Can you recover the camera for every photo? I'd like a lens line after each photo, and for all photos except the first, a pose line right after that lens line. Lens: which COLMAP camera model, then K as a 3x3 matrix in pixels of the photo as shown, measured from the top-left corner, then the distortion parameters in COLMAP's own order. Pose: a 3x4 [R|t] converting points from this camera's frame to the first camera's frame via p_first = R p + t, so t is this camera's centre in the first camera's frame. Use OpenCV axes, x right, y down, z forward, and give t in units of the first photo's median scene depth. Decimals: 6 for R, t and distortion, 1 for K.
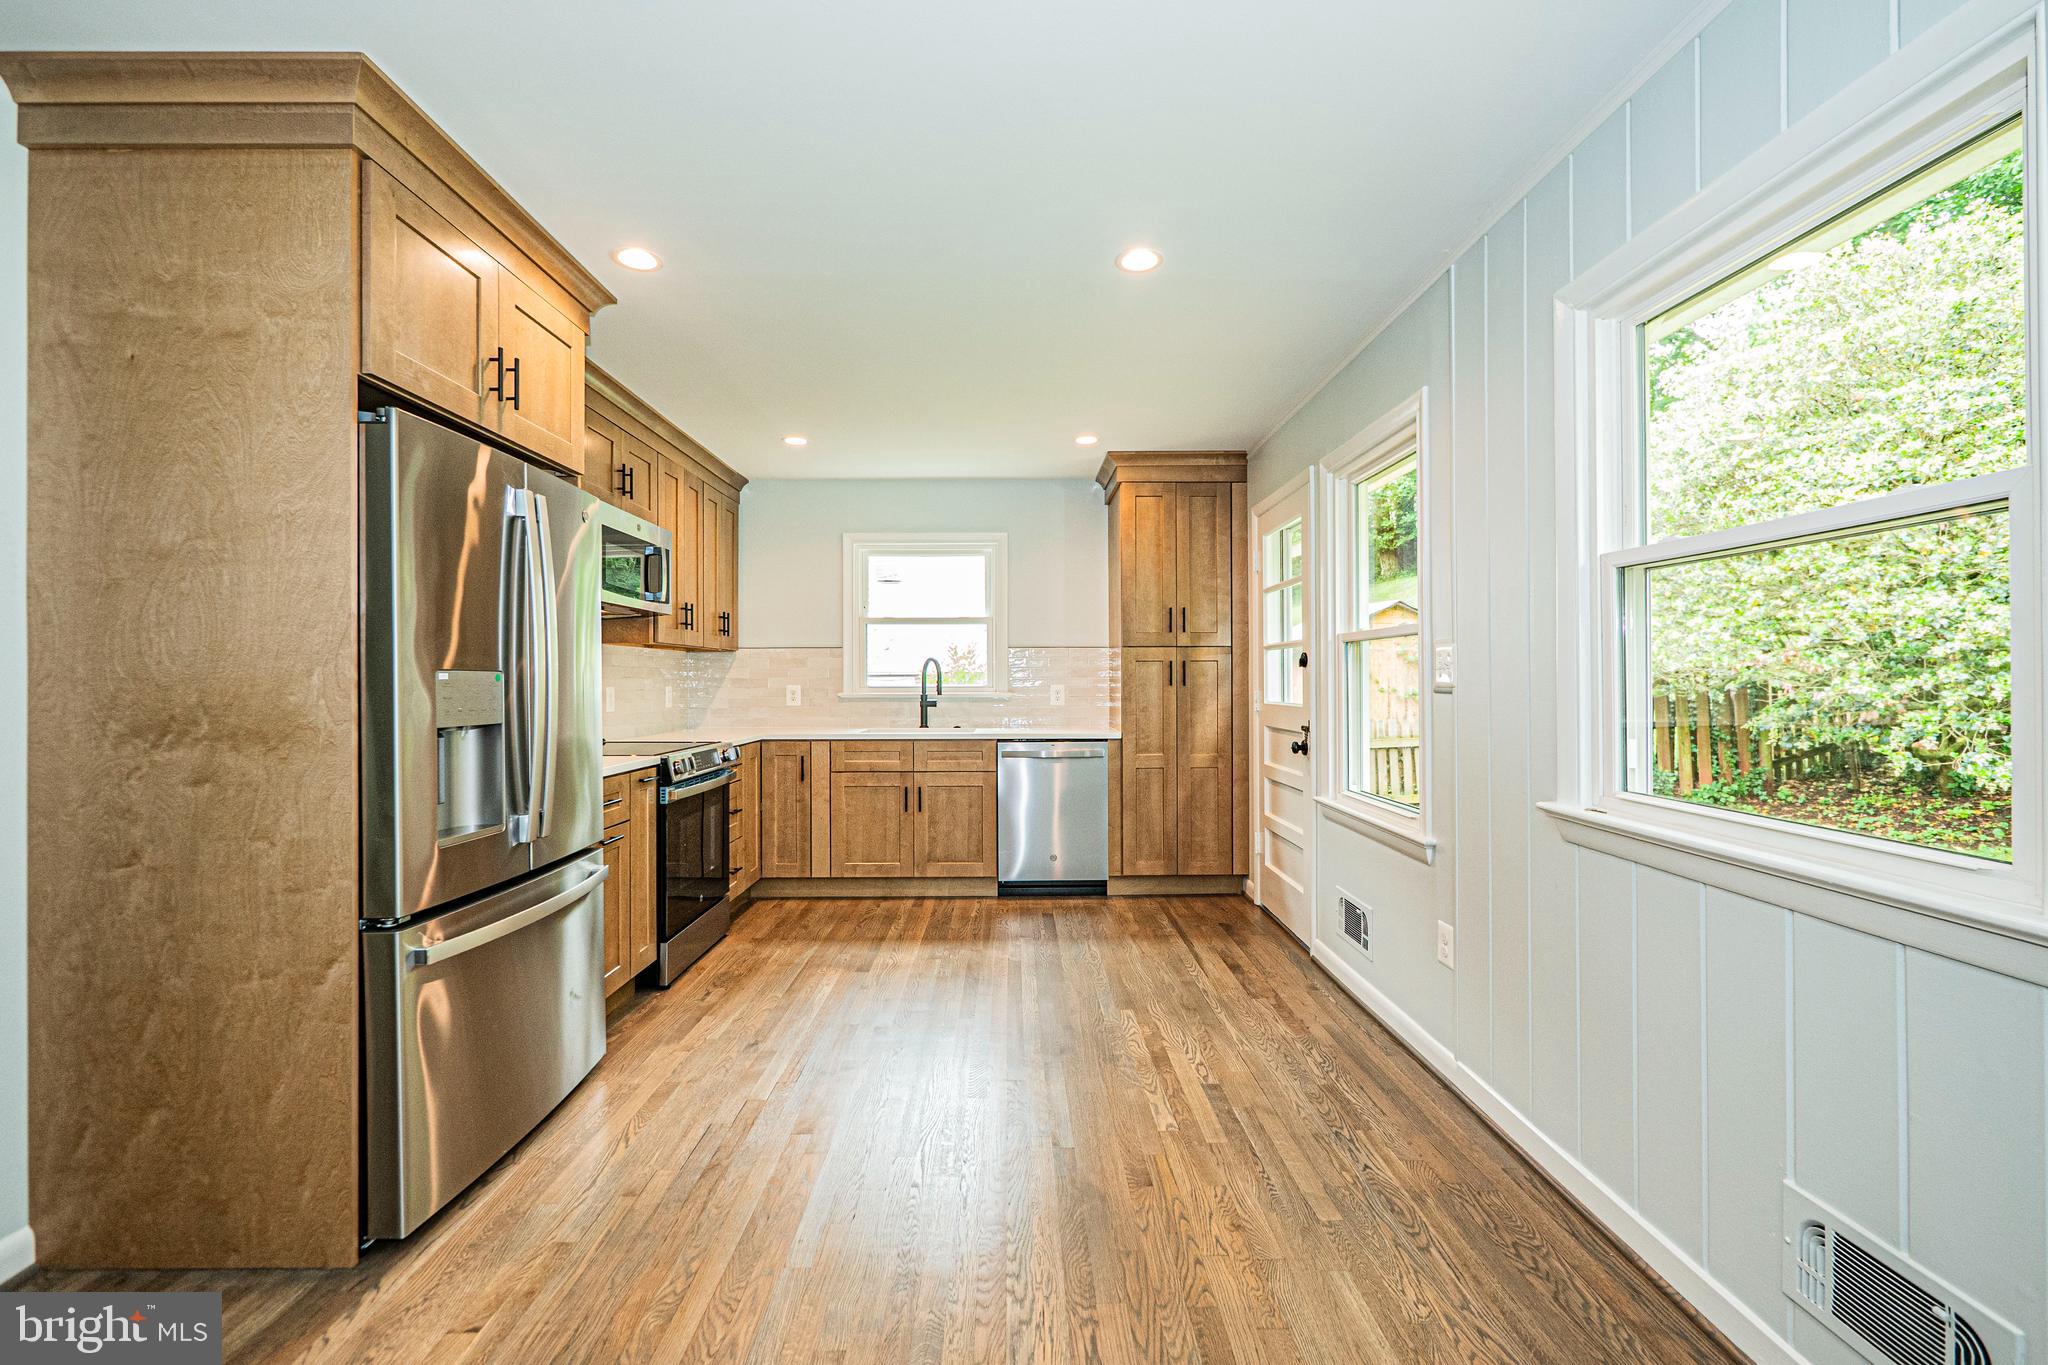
lens RADIAL K [[868.7, 0, 1022.7], [0, 868.7, 679.2], [0, 0, 1]] dist [-0.006515, 0.001164]
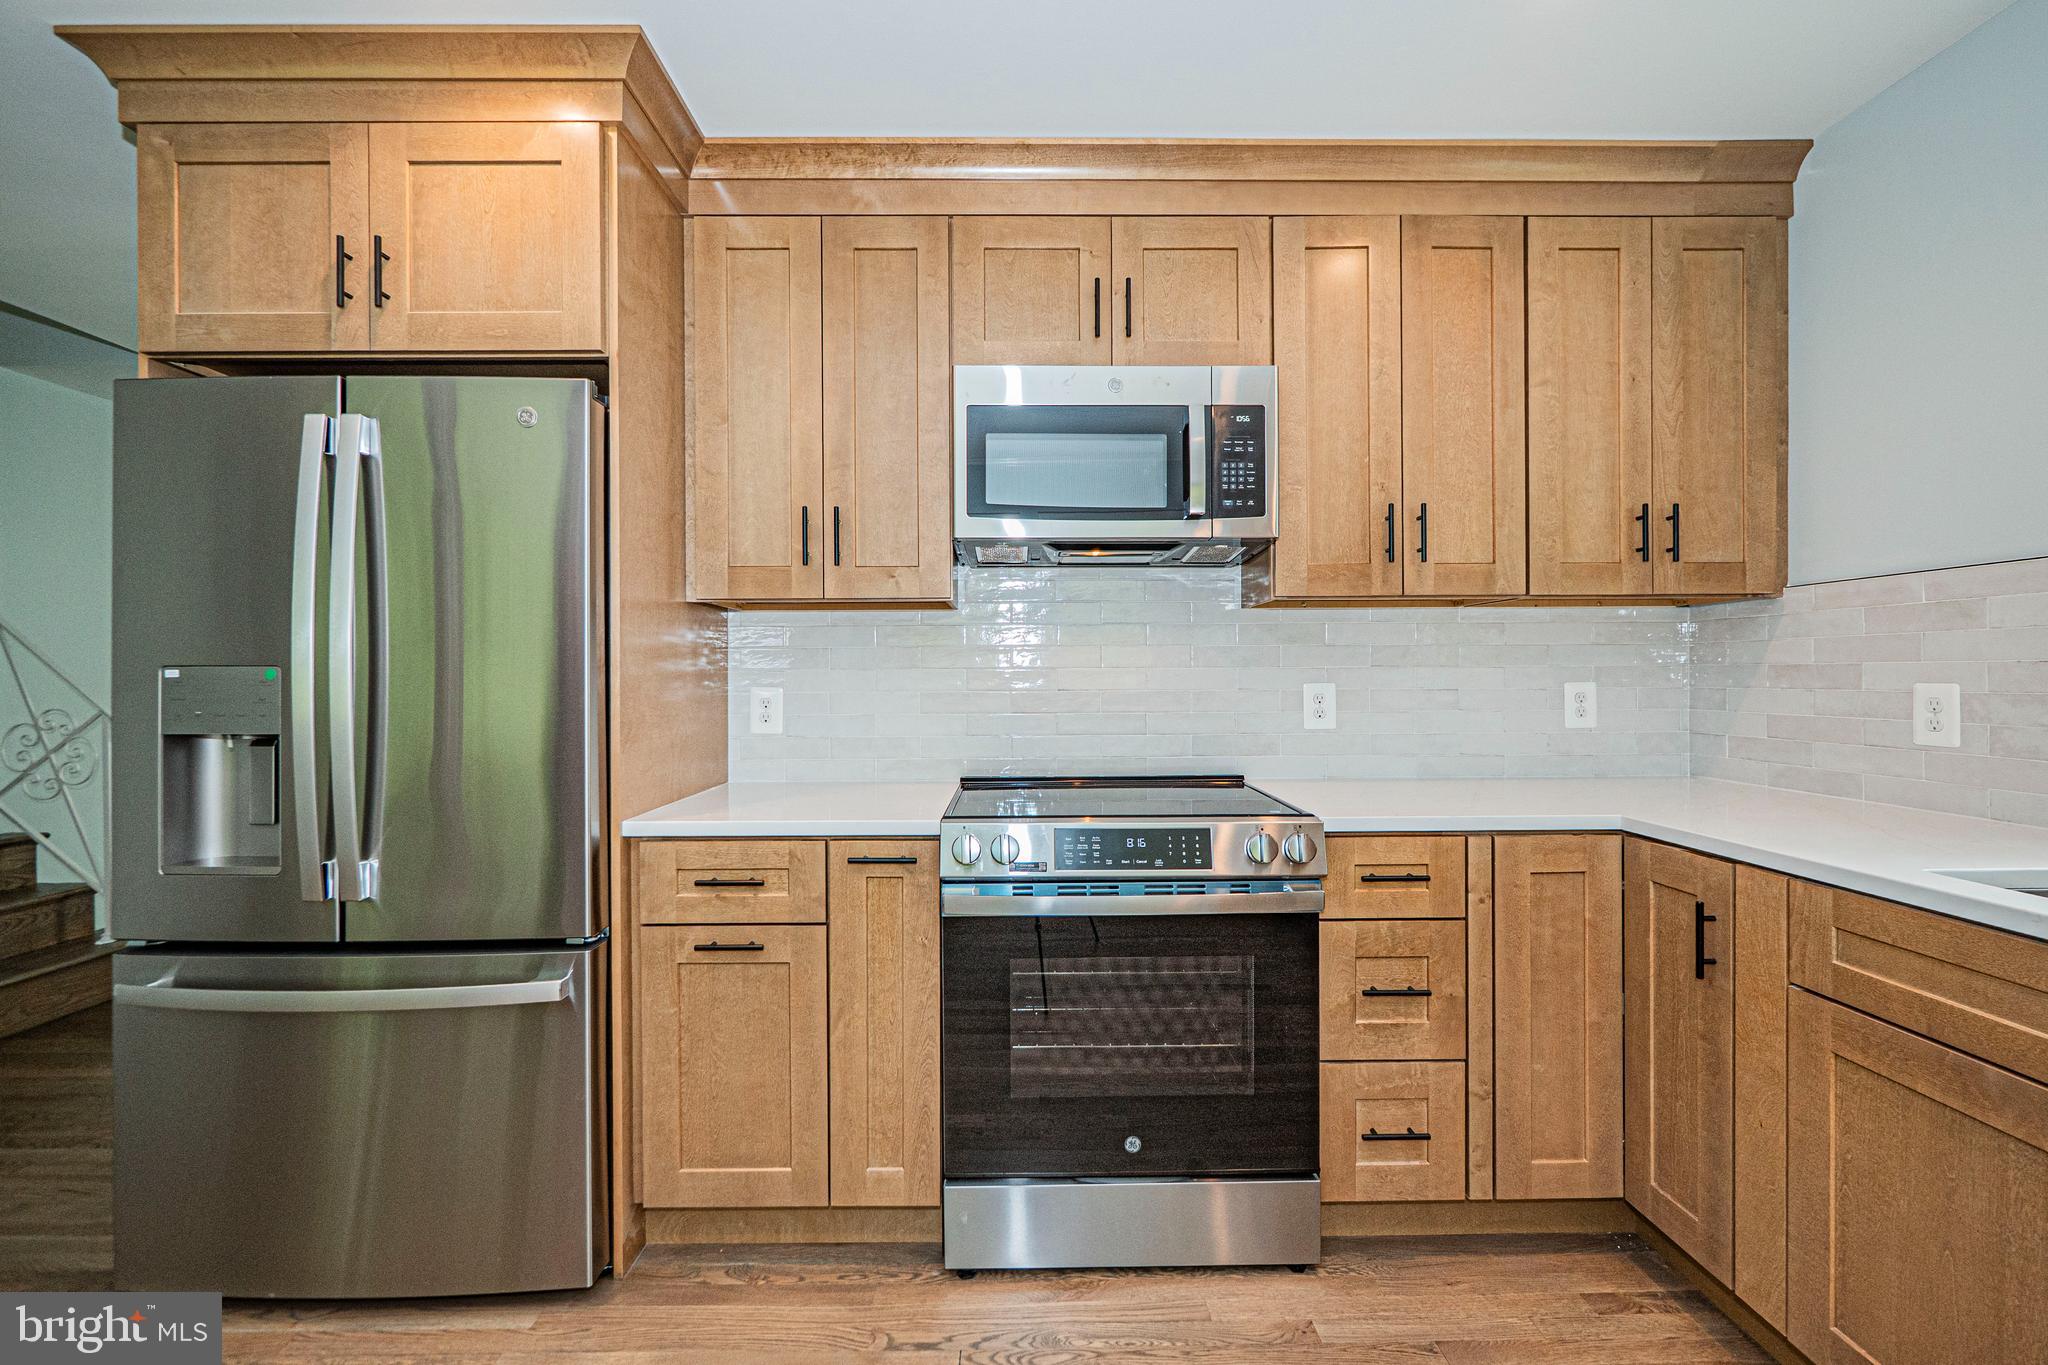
lens RADIAL K [[868.7, 0, 1025.3], [0, 868.7, 678.3], [0, 0, 1]] dist [-0.006515, 0.001164]
pose [[-0.001789, 0.006924, -0.999974, 0.070219], [0.006701, 0.999954, 0.006911, 0.000293], [0.999976, -0.006689, -0.001836, 0.740403]]
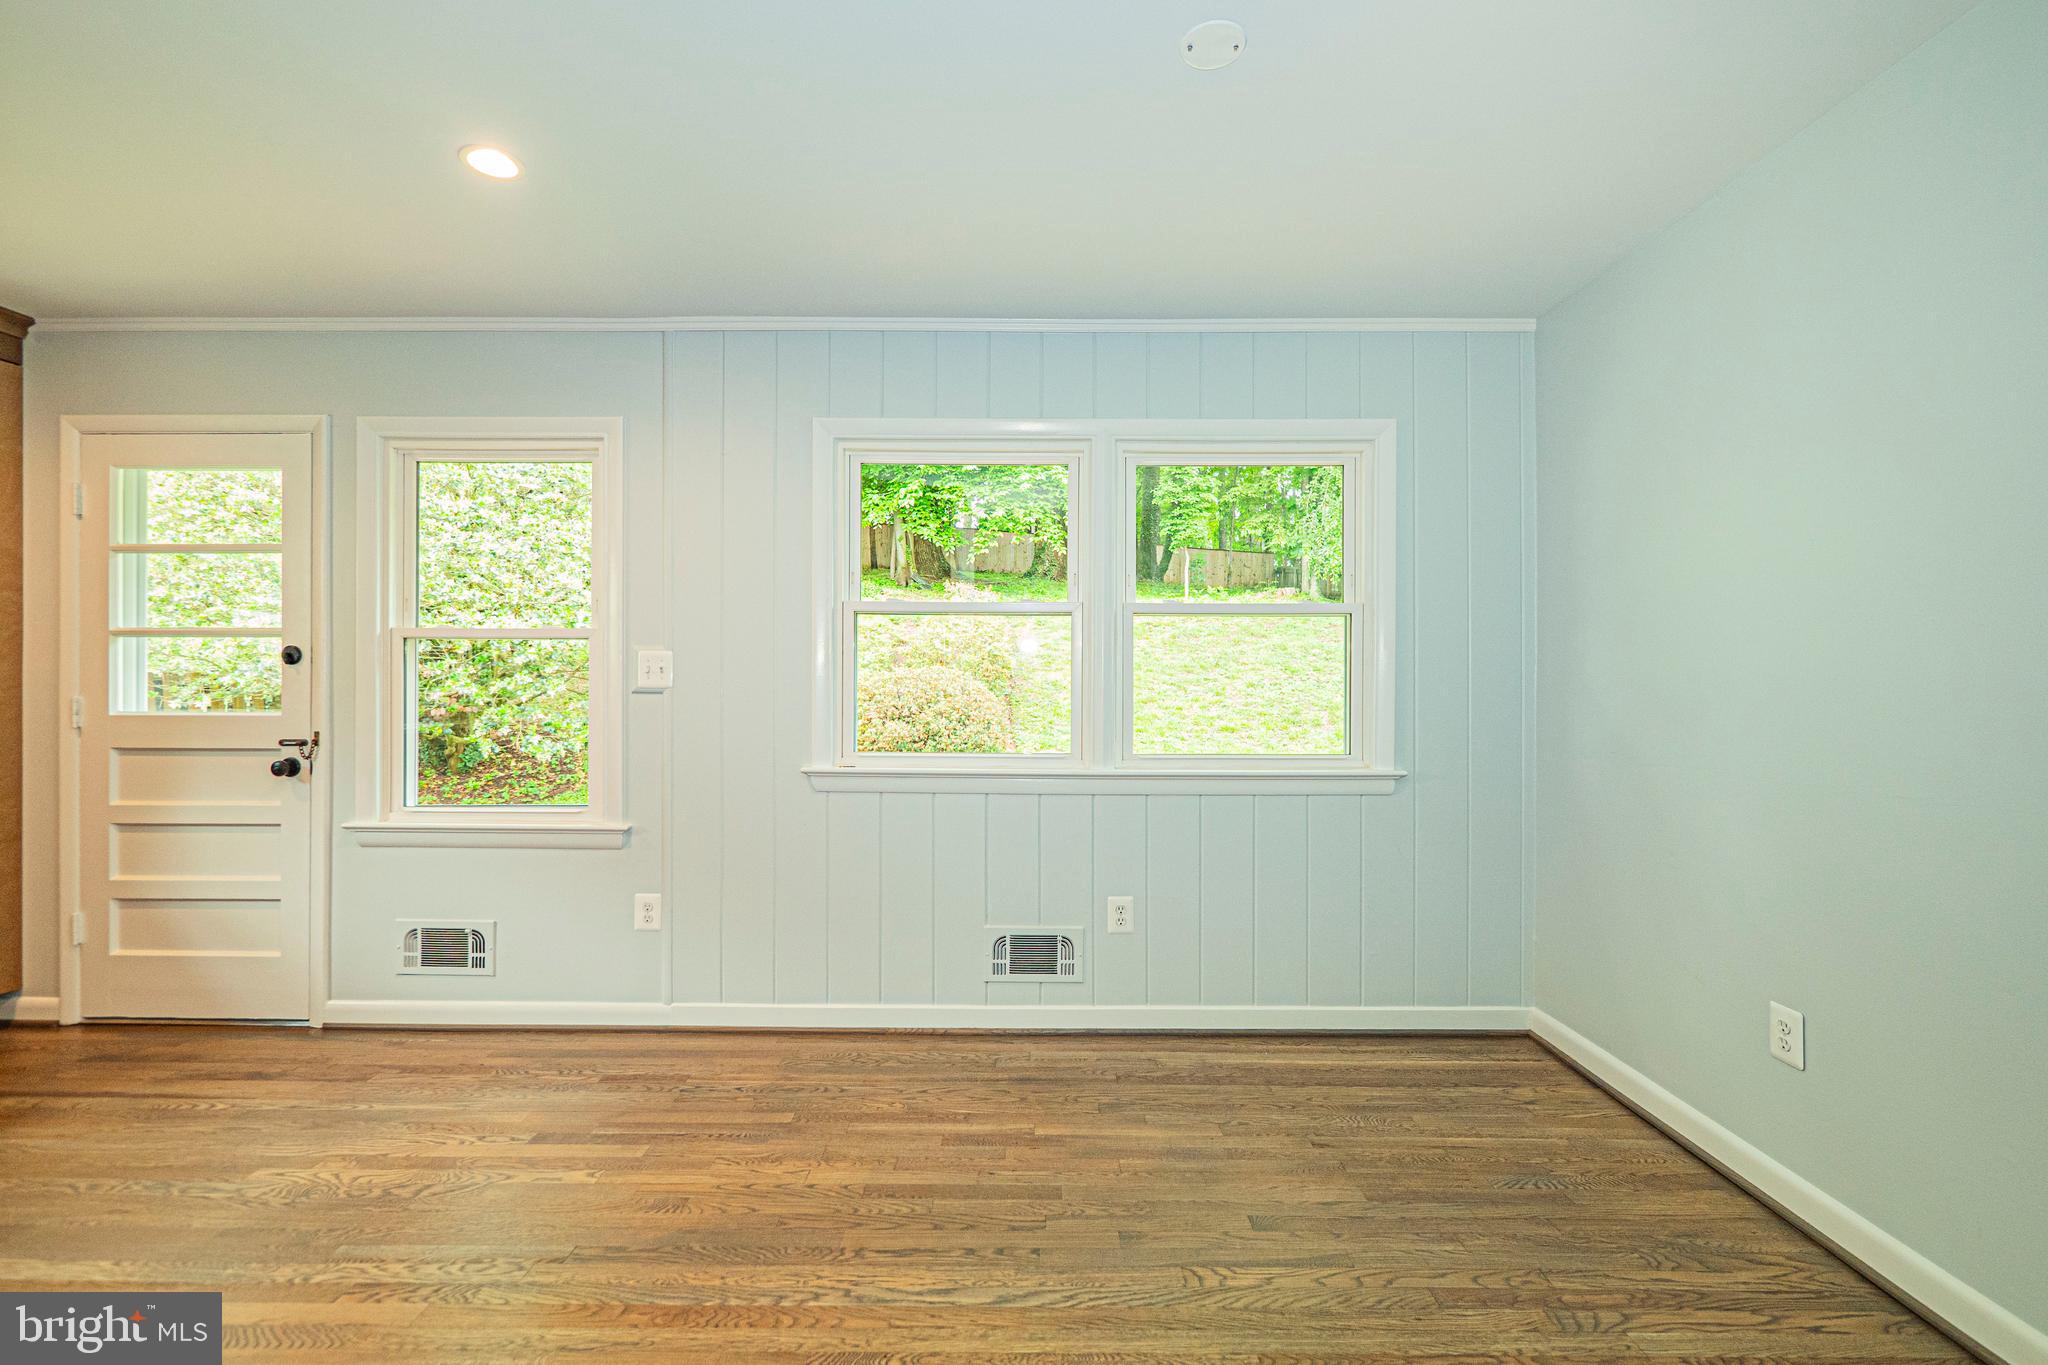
lens RADIAL K [[868.7, 0, 1025.6], [0, 868.7, 679.2], [0, 0, 1]] dist [-0.006515, 0.001164]
pose [[0.015340, 0.006572, 0.999861, -0.356303], [-0.004303, 0.999970, -0.006506, 0.000999], [-0.999873, -0.004202, 0.015368, 0.260924]]
